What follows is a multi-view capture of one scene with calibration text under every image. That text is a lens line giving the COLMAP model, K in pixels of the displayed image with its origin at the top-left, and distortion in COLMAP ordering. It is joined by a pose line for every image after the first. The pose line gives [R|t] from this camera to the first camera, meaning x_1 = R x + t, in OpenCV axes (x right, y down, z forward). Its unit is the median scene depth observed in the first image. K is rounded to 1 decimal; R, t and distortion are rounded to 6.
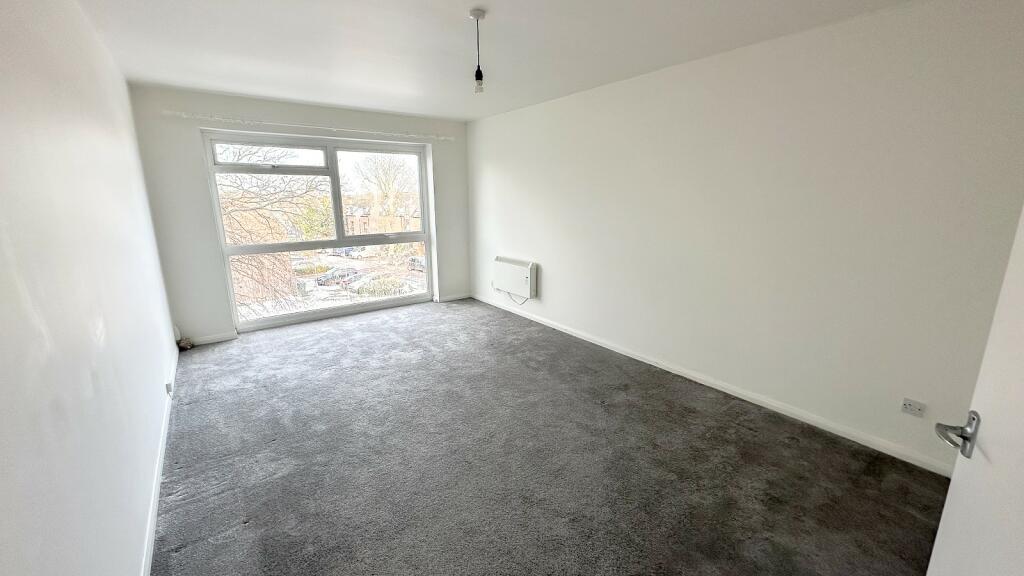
lens RADIAL K [[402.9, 0, 512.0], [0, 402.9, 288.0], [0, 0, 1]] dist [-0.012893, -0.000049]
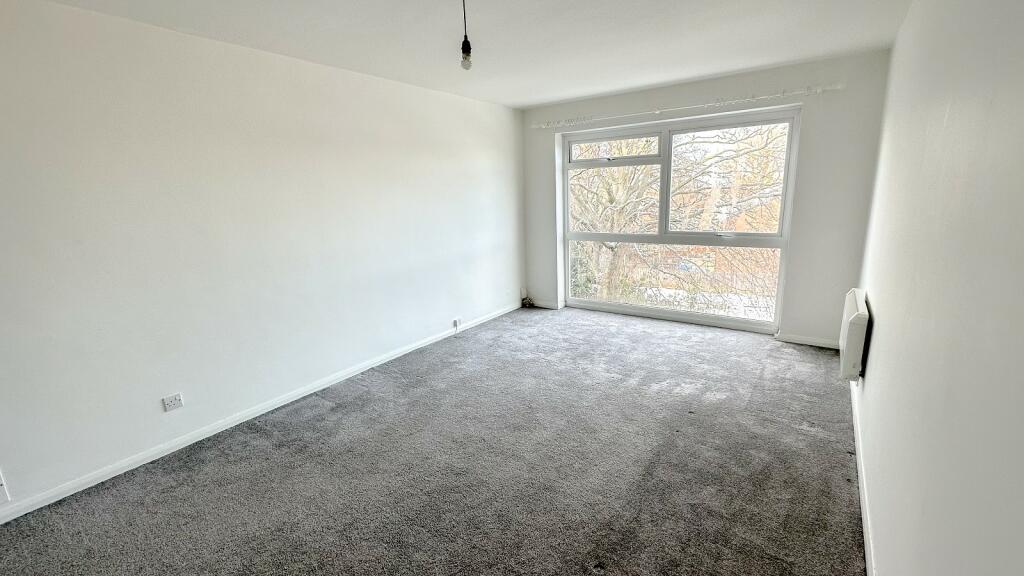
lens RADIAL K [[430.5, 0, 512.0], [0, 430.5, 288.0], [0, 0, 1]] dist [-0.011759, -0.000018]
pose [[0.300164, 0.199250, -0.932846, 0.422974], [-0.175934, 0.972727, 0.151157, -0.098763], [0.937522, 0.118748, 0.327033, 0.420147]]
